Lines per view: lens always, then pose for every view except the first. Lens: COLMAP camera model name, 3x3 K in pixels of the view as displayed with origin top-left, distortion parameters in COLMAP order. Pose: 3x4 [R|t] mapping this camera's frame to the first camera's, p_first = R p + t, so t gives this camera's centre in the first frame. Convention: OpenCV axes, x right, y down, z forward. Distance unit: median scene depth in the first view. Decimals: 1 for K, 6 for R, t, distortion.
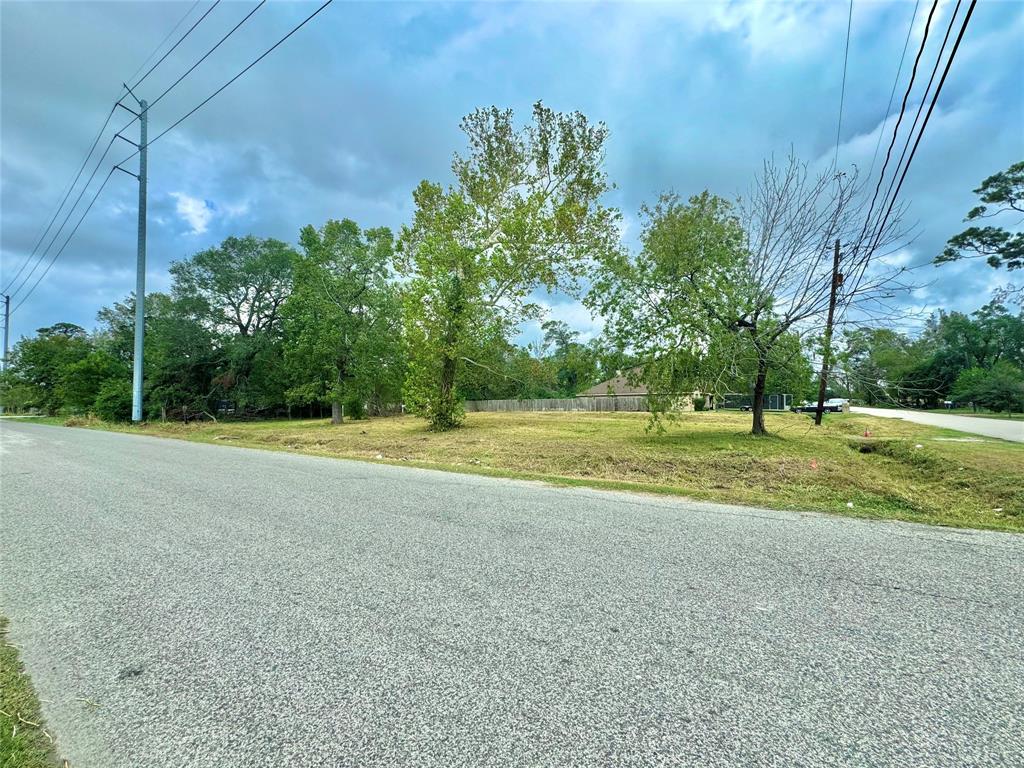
lens RADIAL K [[411.7, 0, 512.0], [0, 411.7, 384.0], [0, 0, 1]] dist [-0.010875, 0.000293]
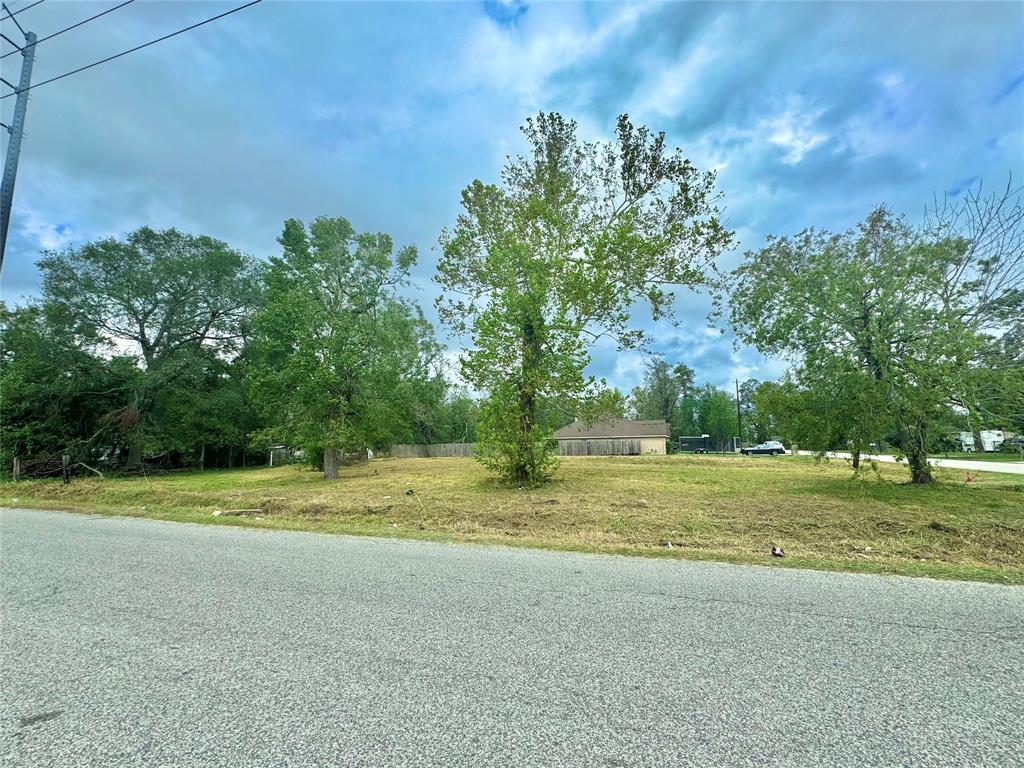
lens RADIAL K [[411.7, 0, 512.0], [0, 411.7, 384.0], [0, 0, 1]] dist [-0.010875, 0.000293]
pose [[0.968335, 0.032178, 0.247570, -0.235658], [-0.006818, 0.994697, -0.102620, 0.000701], [-0.249560, 0.097682, 0.963420, 0.151913]]
